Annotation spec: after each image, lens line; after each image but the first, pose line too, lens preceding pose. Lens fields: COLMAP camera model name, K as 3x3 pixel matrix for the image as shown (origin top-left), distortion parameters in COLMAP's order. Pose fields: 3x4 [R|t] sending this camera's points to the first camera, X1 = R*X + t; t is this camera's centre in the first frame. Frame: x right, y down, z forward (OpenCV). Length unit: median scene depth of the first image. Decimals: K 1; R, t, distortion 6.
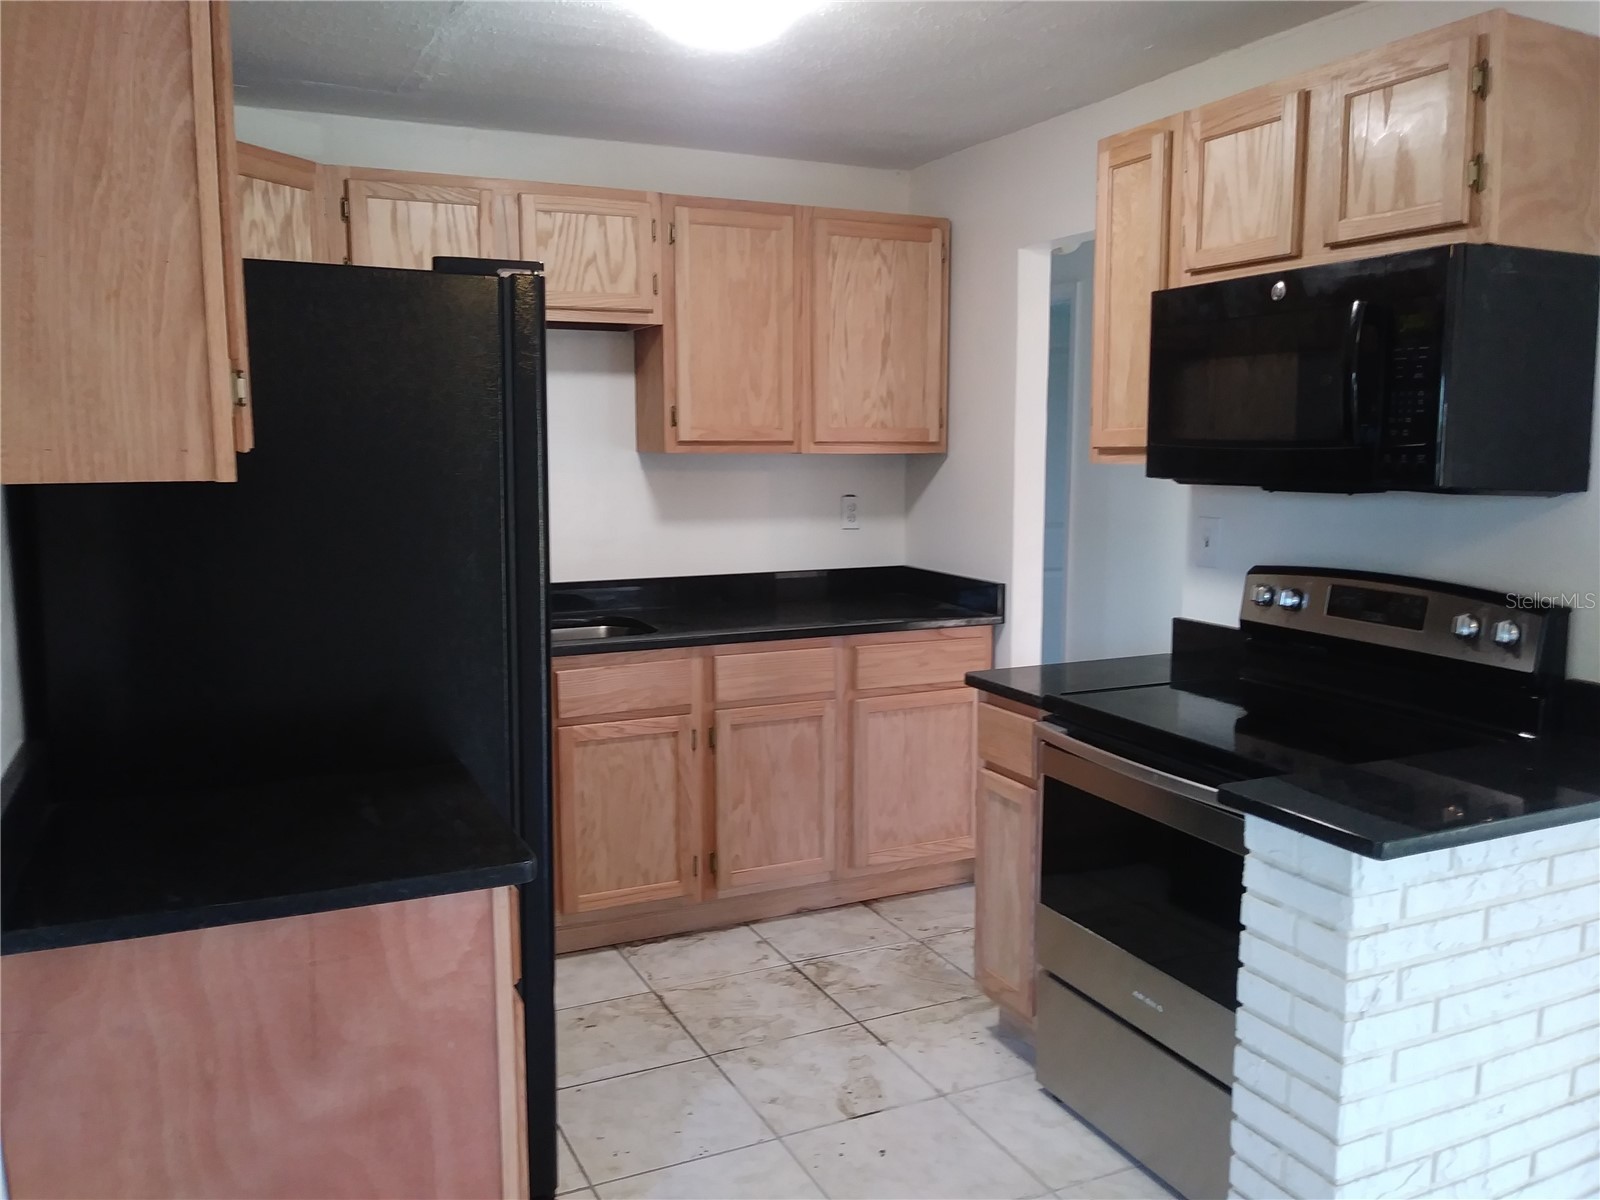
lens RADIAL K [[1300.9, 0, 800.0], [0, 1300.9, 600.0], [0, 0, 1]] dist [0.023633, -0.059140]
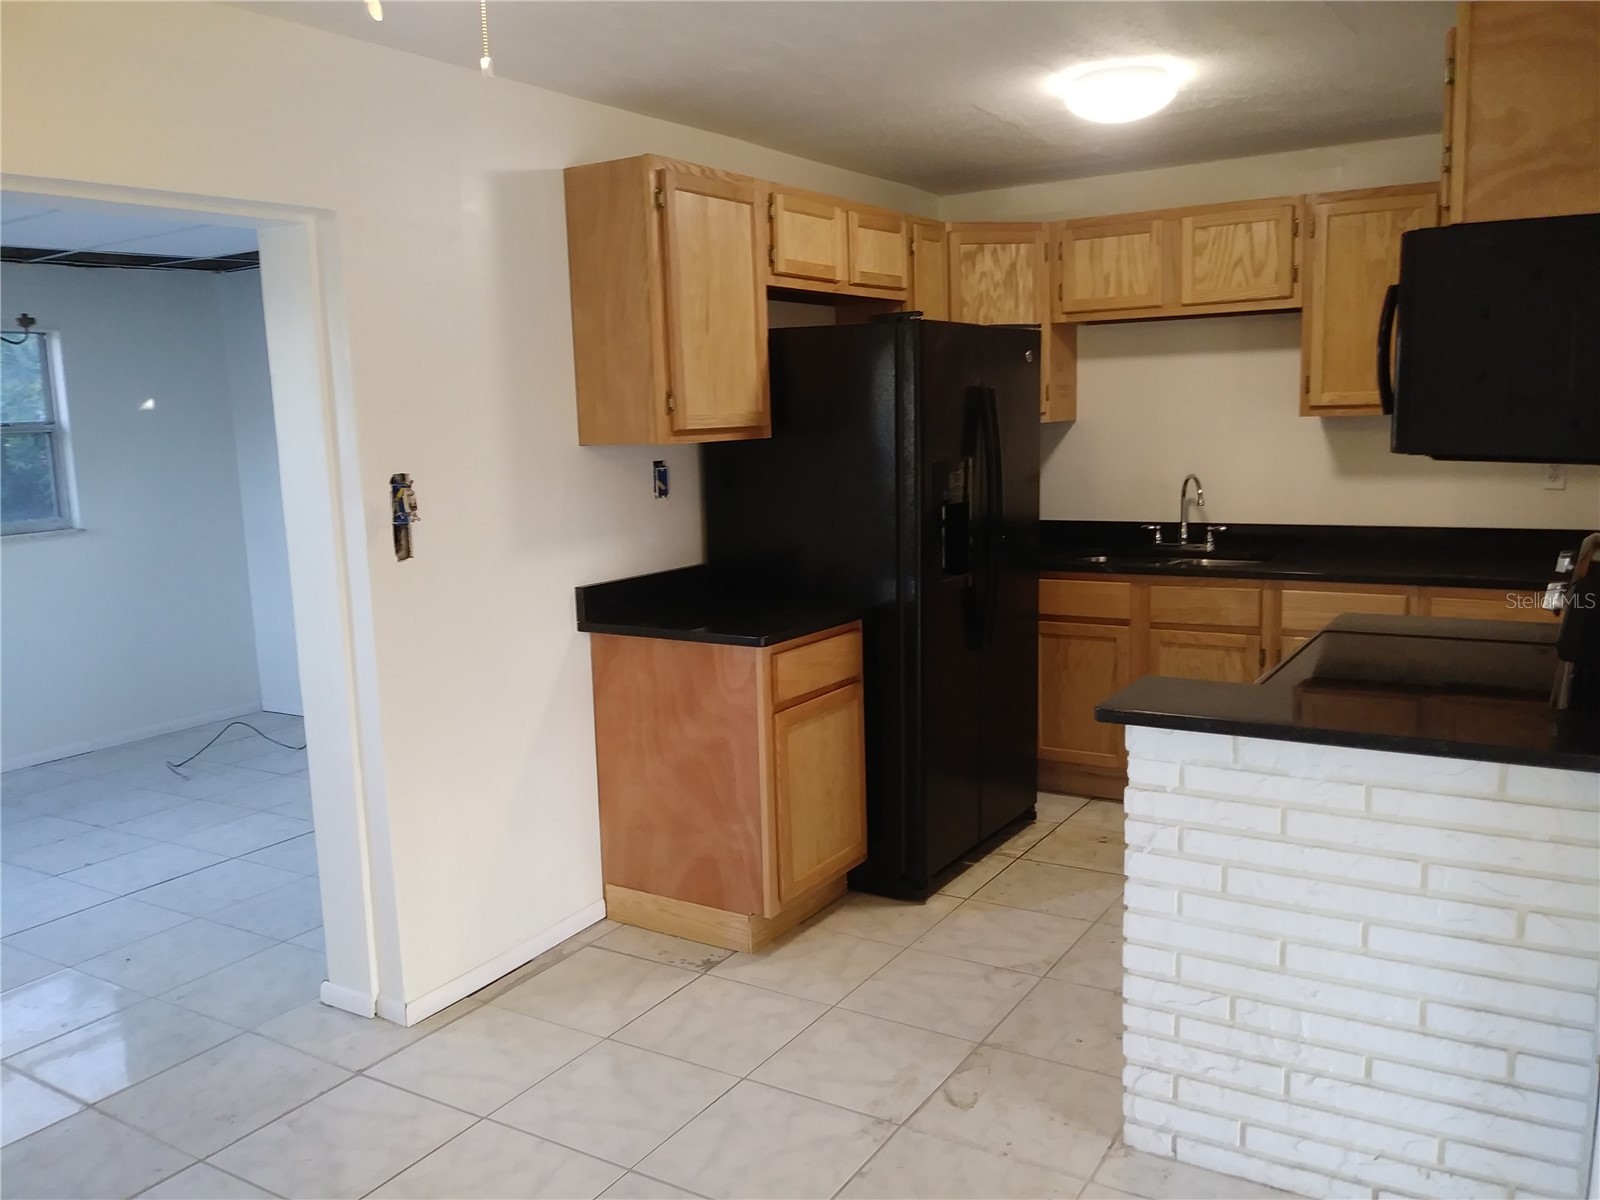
lens RADIAL K [[1300.9, 0, 800.0], [0, 1300.9, 600.0], [0, 0, 1]] dist [0.023633, -0.059140]
pose [[0.538587, 0.105325, -0.835961, 0.758921], [-0.074845, 0.994215, 0.077043, -0.006541], [0.839239, 0.021072, 0.543354, -0.013676]]
